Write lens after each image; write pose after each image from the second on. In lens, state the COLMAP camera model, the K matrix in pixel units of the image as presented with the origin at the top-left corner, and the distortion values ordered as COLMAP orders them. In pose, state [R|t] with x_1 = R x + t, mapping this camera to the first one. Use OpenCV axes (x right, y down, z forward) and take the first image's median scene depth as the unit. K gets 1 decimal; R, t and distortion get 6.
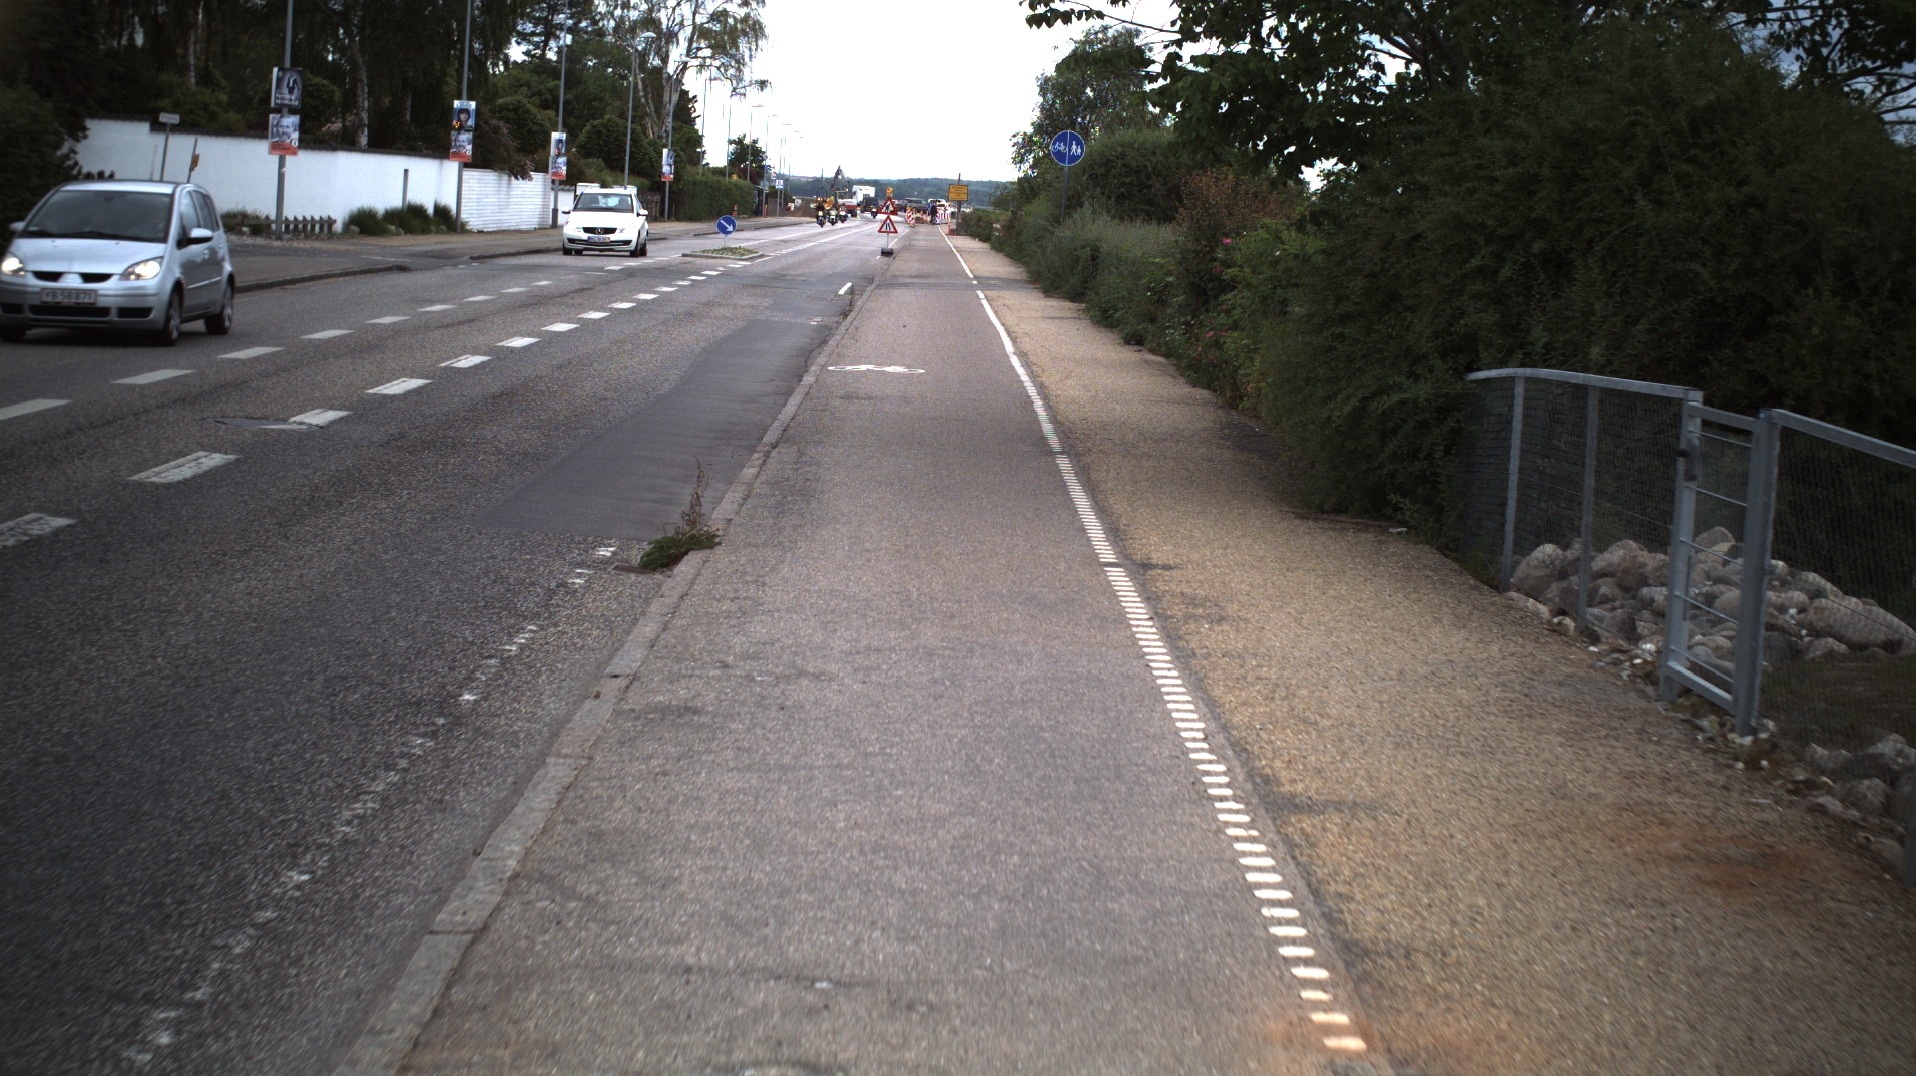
lens RADIAL K [[3219.6, 0, 963.1], [0, 3219.6, 542.1], [0, 0, 1]] dist [-0.230282, 0.000000]
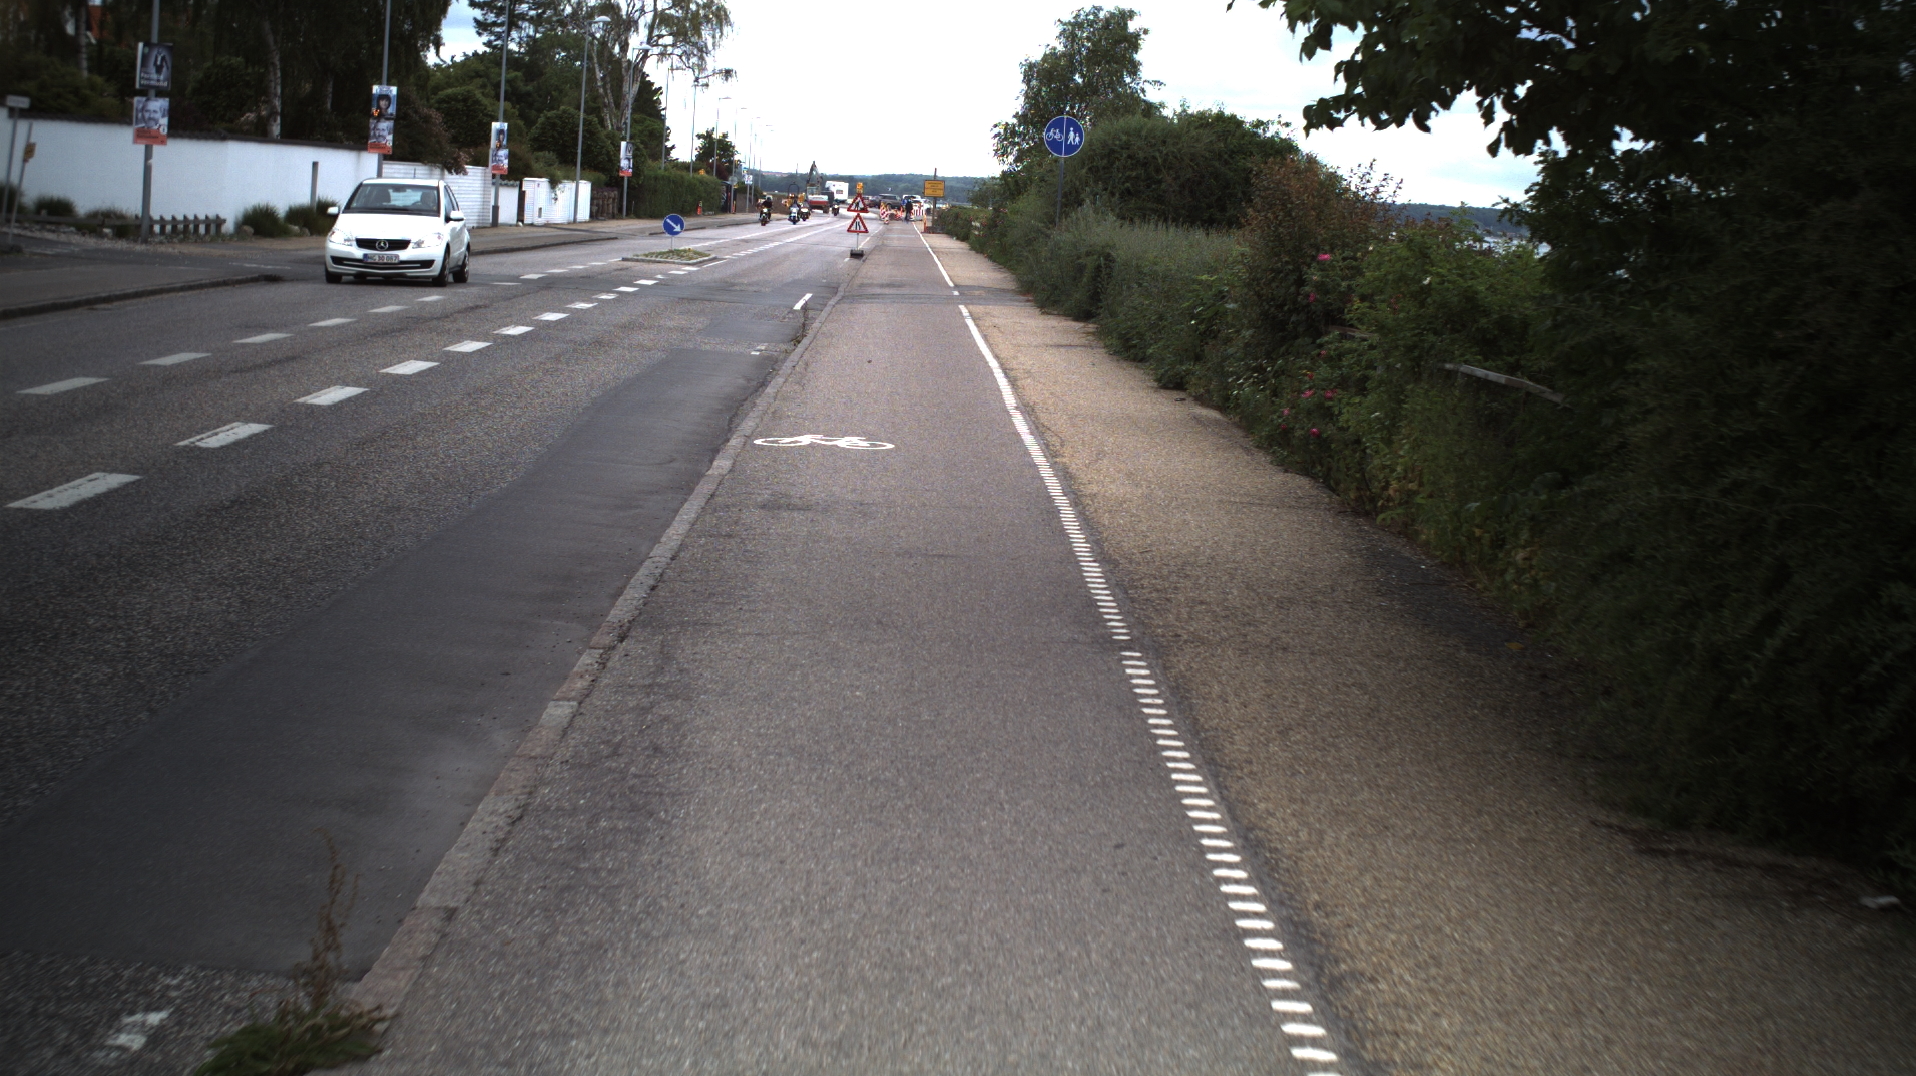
lens RADIAL K [[3219.6, 0, 948.8], [0, 3219.6, 528.0], [0, 0, 1]] dist [-0.230282, 0.000000]
pose [[0.999994, 0.000562, 0.003452, -0.002637], [-0.000552, 0.999995, -0.003130, -0.036712], [-0.003454, 0.003128, 0.999989, 0.339554]]
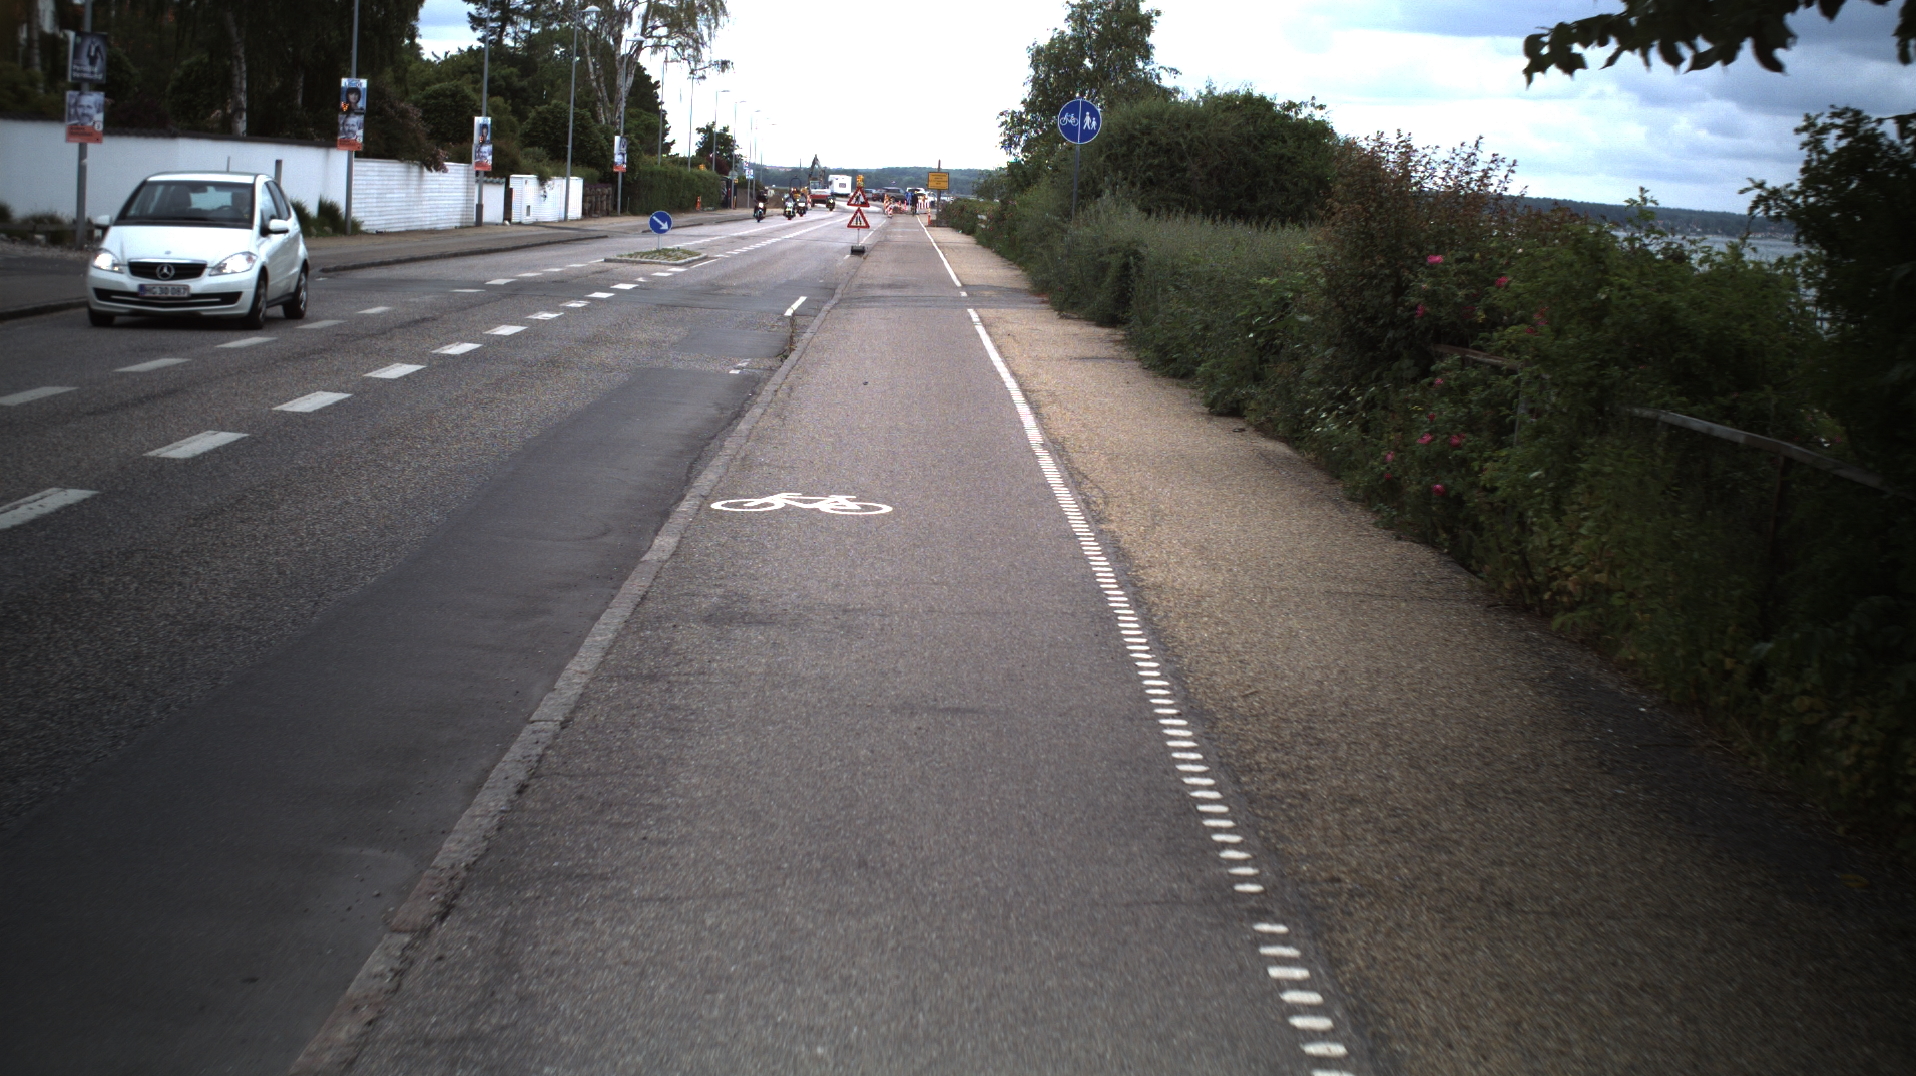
lens RADIAL K [[3219.6, 0, 944.4], [0, 3219.6, 538.1], [0, 0, 1]] dist [-0.230282, 0.000000]
pose [[0.999940, -0.010928, -0.000423, -0.003111], [0.010929, 0.999938, 0.002304, -0.054457], [0.000397, -0.002309, 0.999997, 0.508488]]
